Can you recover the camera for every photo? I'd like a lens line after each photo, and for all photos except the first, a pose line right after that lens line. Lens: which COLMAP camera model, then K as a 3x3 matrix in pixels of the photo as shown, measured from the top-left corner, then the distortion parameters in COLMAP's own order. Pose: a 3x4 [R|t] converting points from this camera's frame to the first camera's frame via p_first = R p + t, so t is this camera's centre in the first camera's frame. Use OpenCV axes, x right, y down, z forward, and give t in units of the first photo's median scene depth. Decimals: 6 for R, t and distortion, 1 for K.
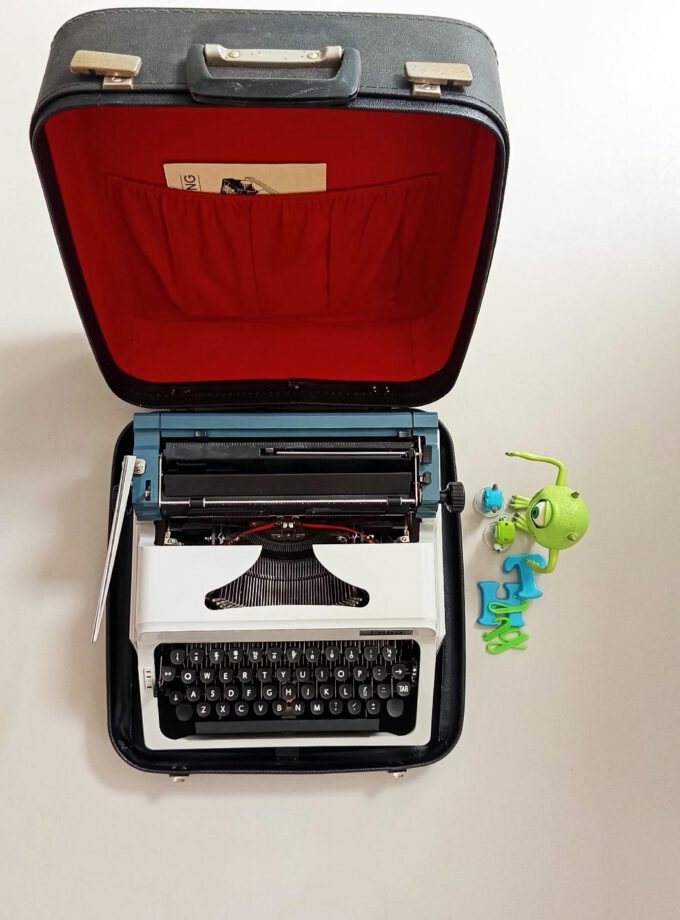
lens RADIAL K [[810.0, 0, 340.0], [0, 810.0, 460.0], [0, 0, 1]] dist [0.048791, -0.007755]
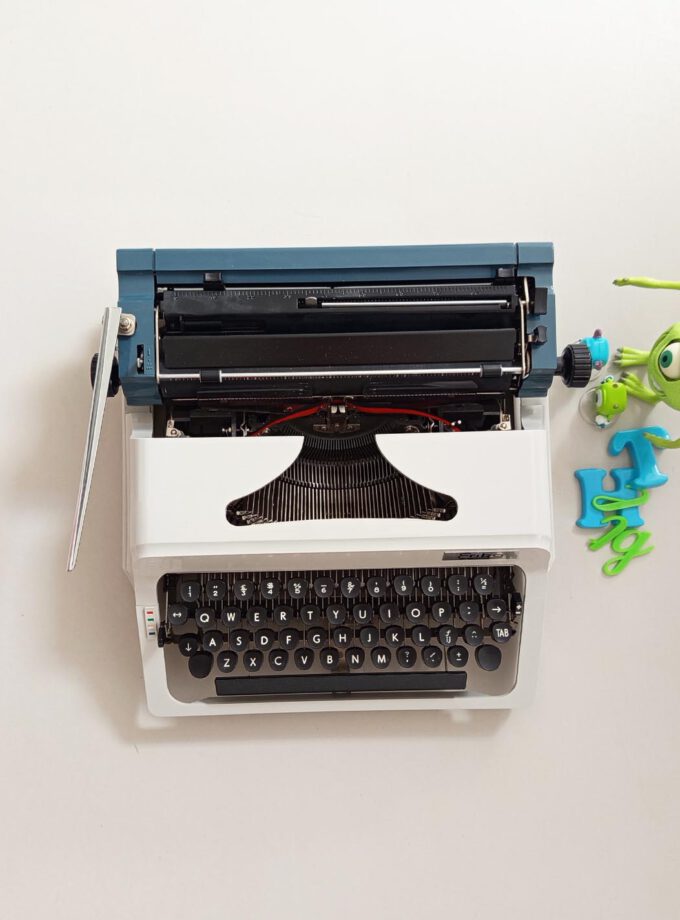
lens RADIAL K [[862.6, 0, 328.1], [0, 862.6, 469.3], [0, 0, 1]] dist [0.054208, -0.014608]
pose [[0.999720, -0.013059, -0.019710, -0.059942], [0.014674, 0.996343, 0.084177, 0.070651], [0.018539, -0.084443, 0.996256, 0.246651]]
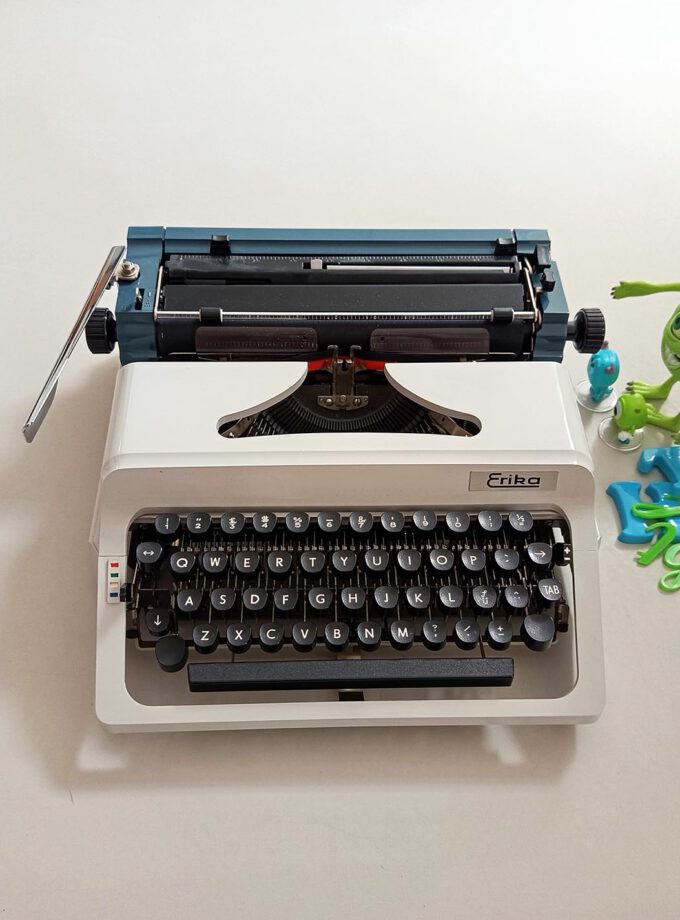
lens RADIAL K [[823.9, 0, 332.3], [0, 823.9, 469.4], [0, 0, 1]] dist [0.050632, -0.005324]
pose [[0.999791, -0.020412, -0.000665, -0.076748], [0.018023, 0.897131, -0.441397, 0.467273], [0.009607, 0.441293, 0.897311, 0.437016]]
